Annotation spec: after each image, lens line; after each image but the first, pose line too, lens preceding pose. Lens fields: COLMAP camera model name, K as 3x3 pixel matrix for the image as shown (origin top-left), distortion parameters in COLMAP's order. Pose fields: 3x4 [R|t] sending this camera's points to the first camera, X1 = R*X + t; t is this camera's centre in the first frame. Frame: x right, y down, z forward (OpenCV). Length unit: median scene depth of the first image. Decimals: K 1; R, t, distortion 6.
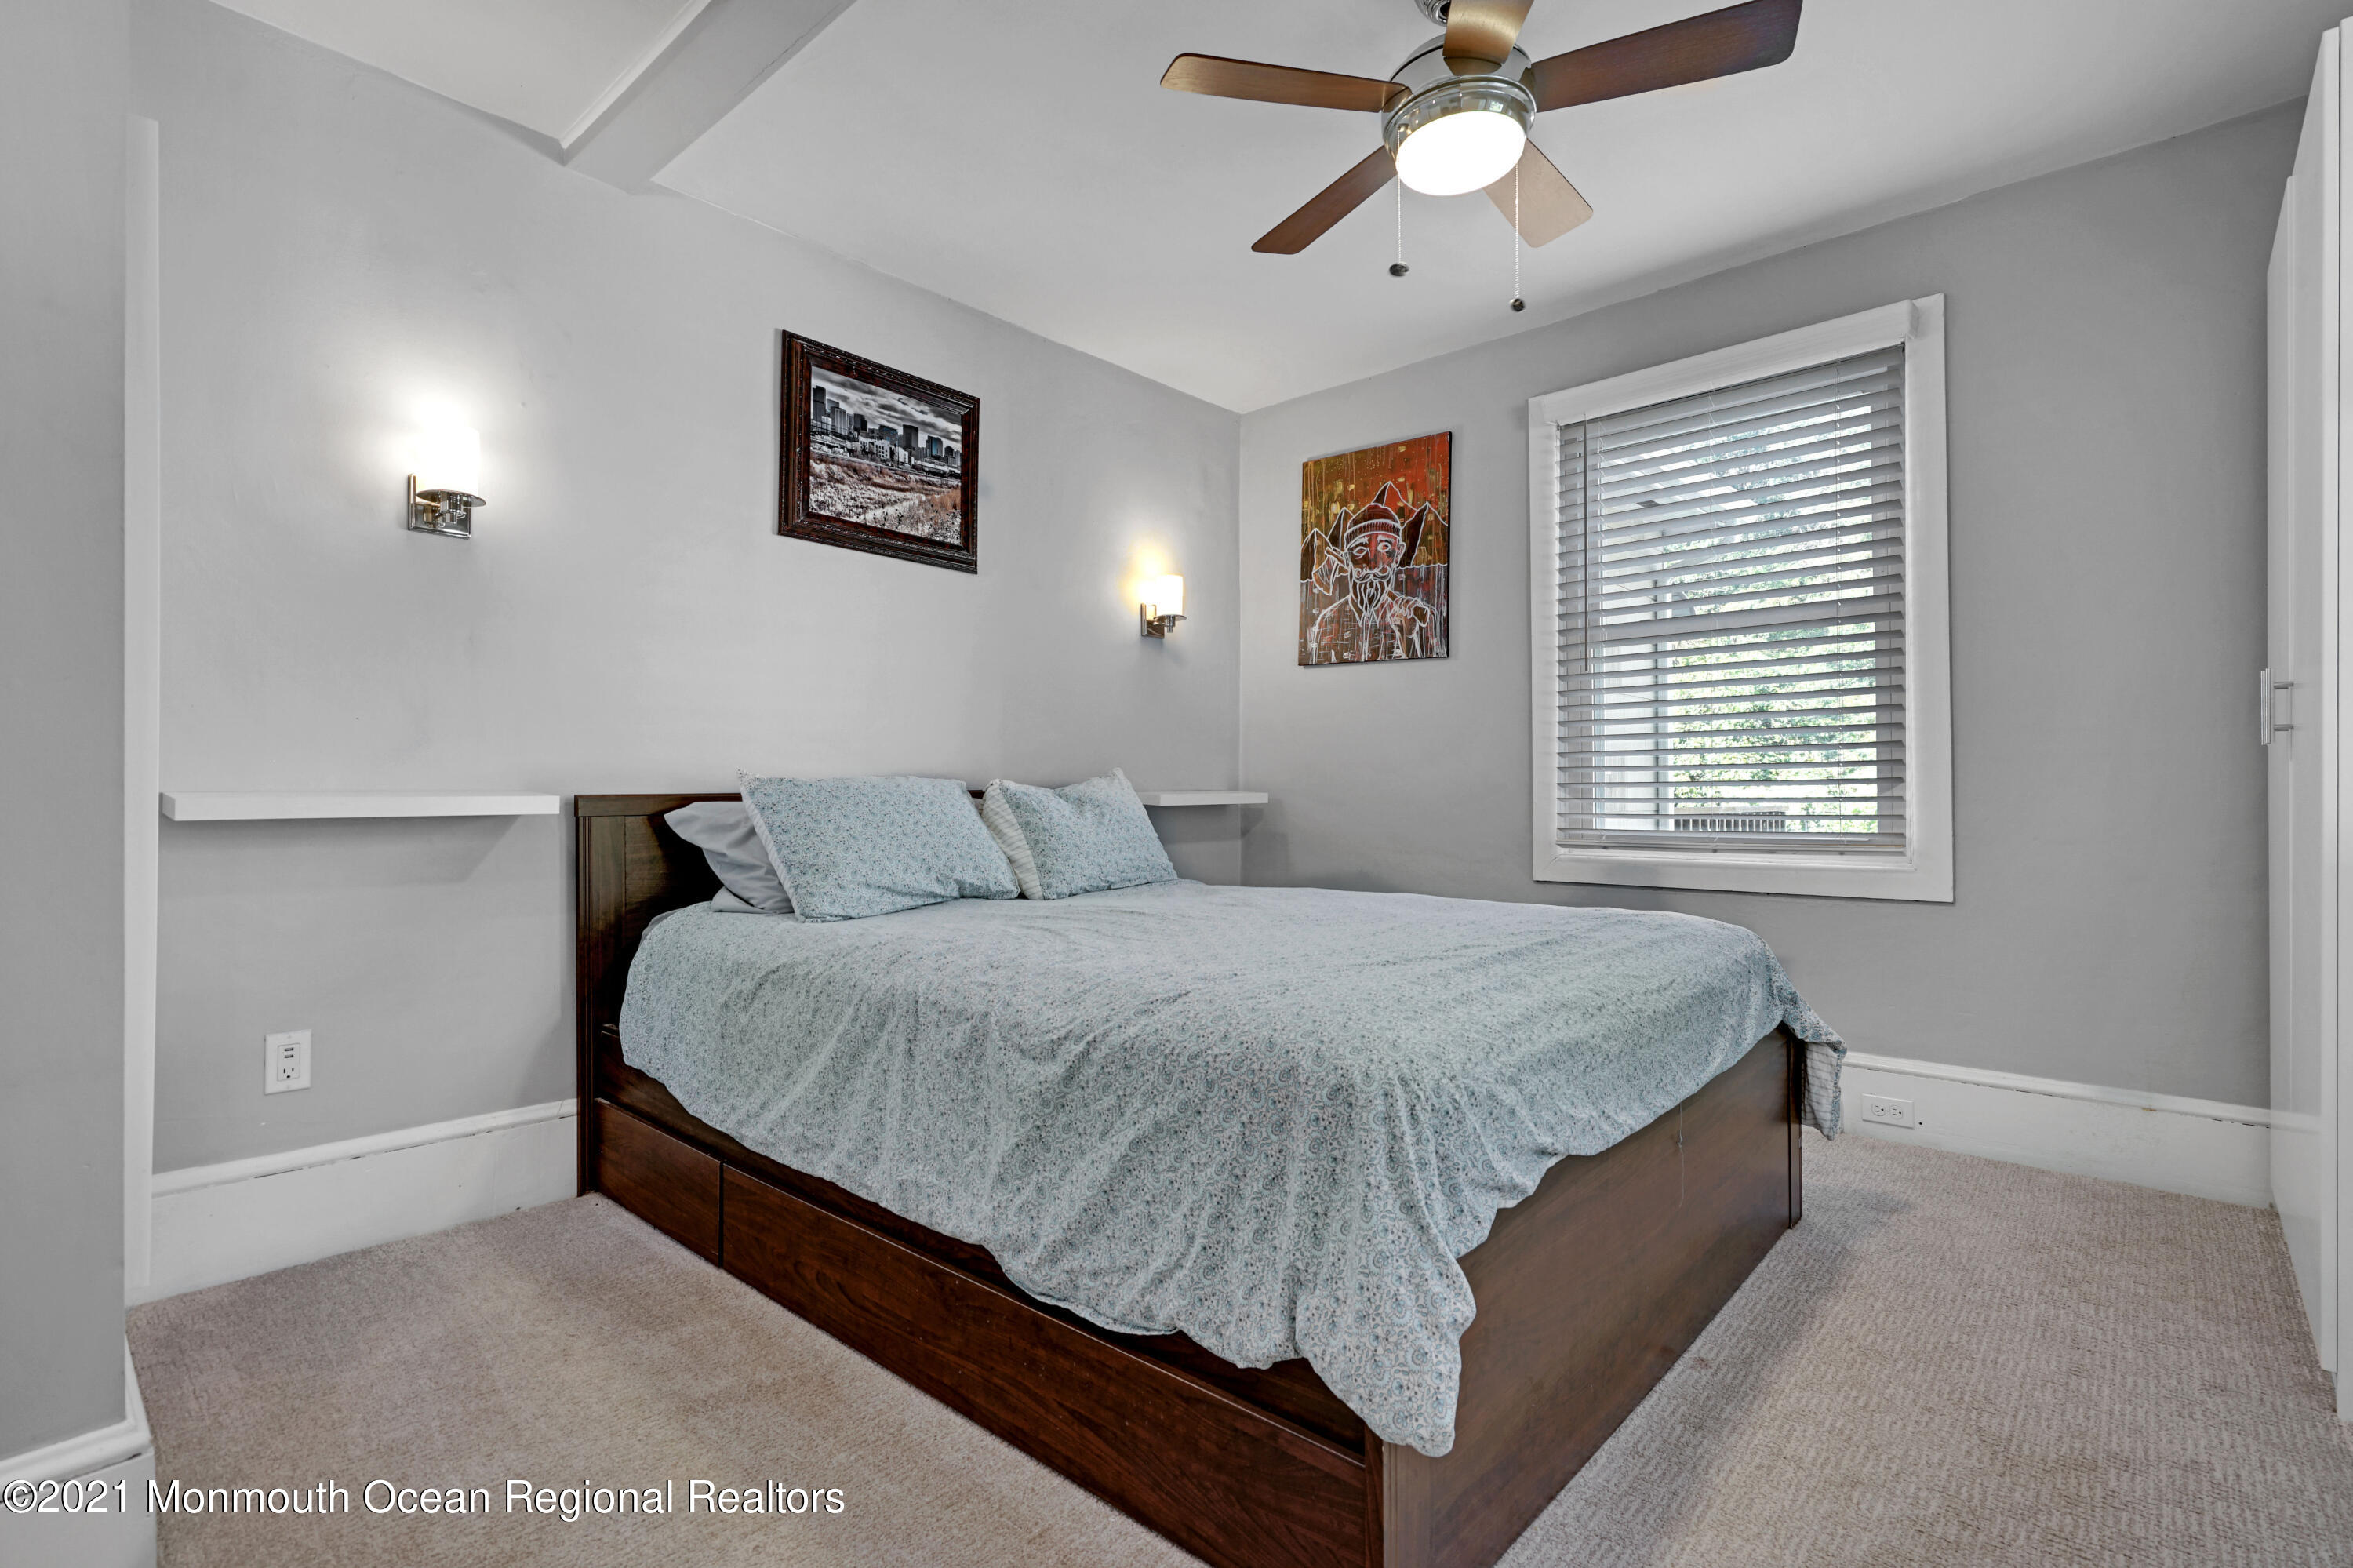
lens RADIAL K [[1080.6, 0, 1176.7], [0, 1080.6, 779.2], [0, 0, 1]] dist [0.000909, 0.000199]
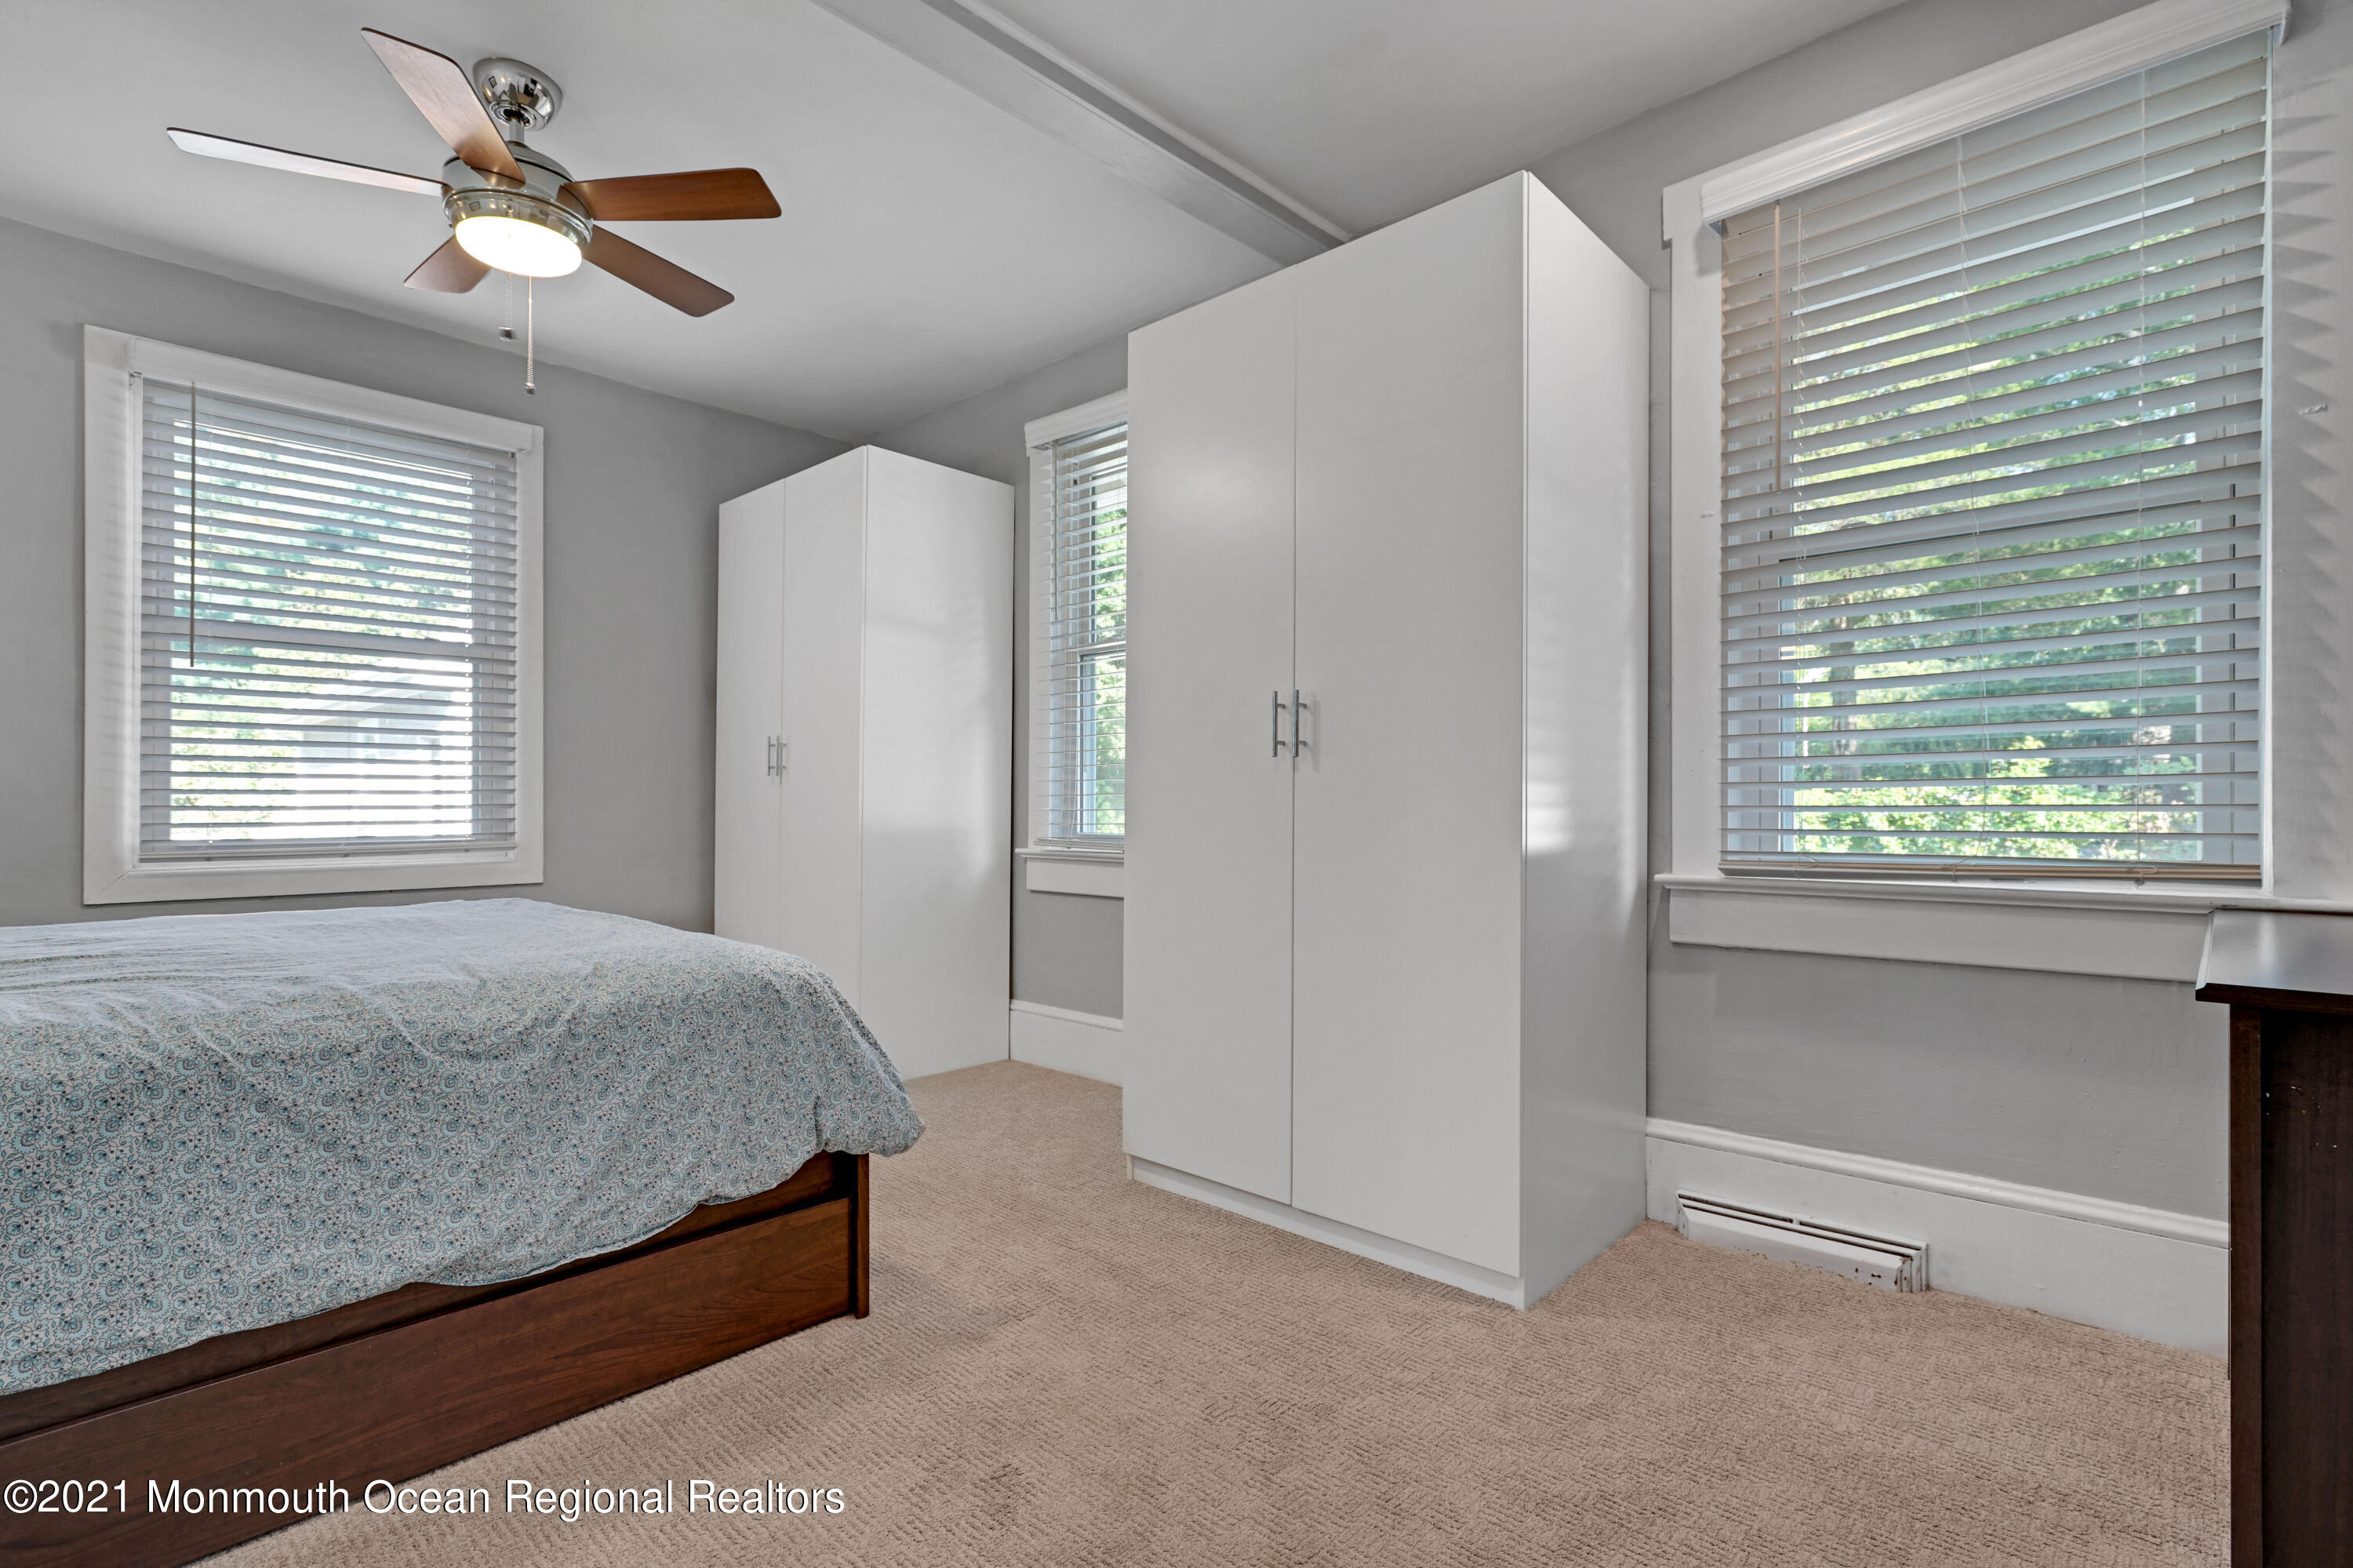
lens RADIAL K [[1080.6, 0, 1177.1], [0, 1080.6, 796.5], [0, 0, 1]] dist [0.000909, 0.000199]
pose [[0.034142, 0.005525, 0.999402, -1.087147], [-0.009761, 0.999939, -0.005195, 0.011199], [-0.999369, -0.009578, 0.034194, 0.316276]]
